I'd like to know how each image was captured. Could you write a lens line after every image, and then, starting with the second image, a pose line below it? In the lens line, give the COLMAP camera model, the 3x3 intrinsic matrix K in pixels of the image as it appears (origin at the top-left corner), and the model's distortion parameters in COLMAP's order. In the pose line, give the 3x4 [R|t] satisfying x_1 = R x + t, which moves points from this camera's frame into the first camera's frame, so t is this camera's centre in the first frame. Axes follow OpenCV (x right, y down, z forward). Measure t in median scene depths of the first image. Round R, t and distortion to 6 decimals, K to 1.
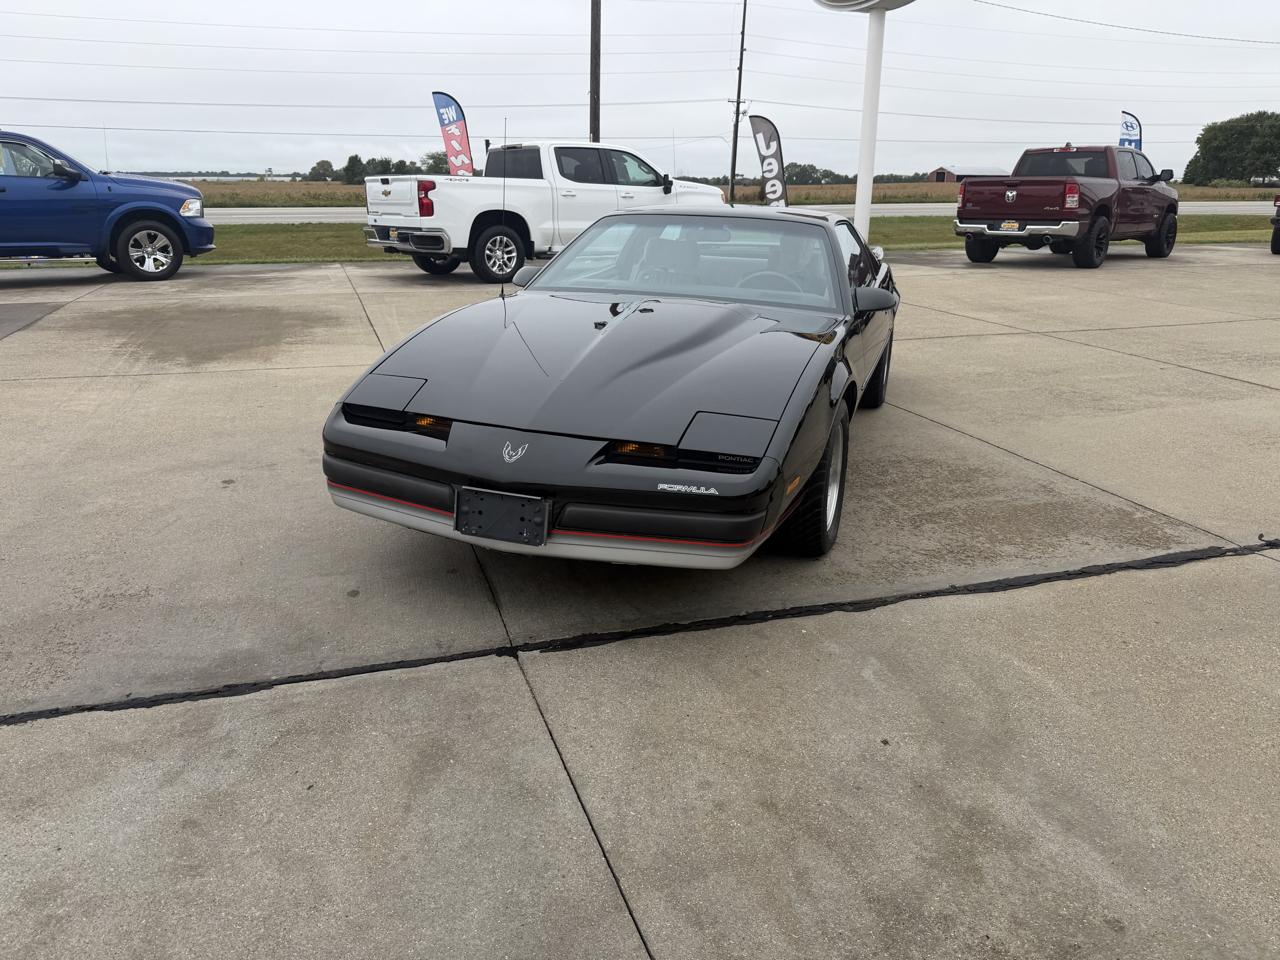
lens RADIAL K [[910.6, 0, 635.2], [0, 910.6, 450.1], [0, 0, 1]] dist [0.119202, -0.263277]
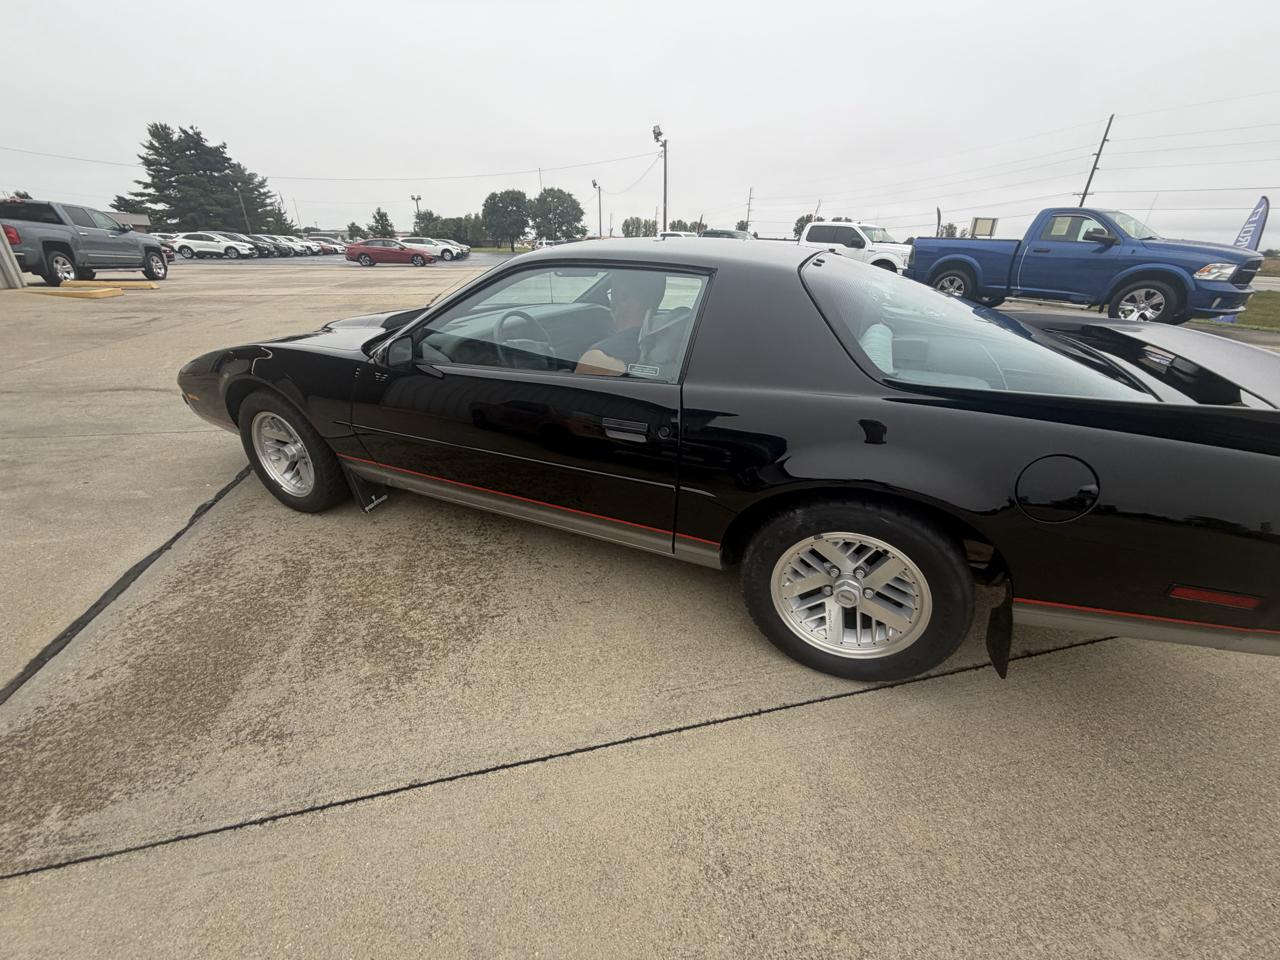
lens RADIAL K [[507.5, 0, 634.6], [0, 507.5, 478.7], [0, 0, 1]] dist [-0.001531, 0.000295]
pose [[-0.097243, 0.411166, -0.906359, 0.704065], [-0.294348, 0.858055, 0.420834, -0.325531], [0.950738, 0.307708, 0.037586, 1.259861]]
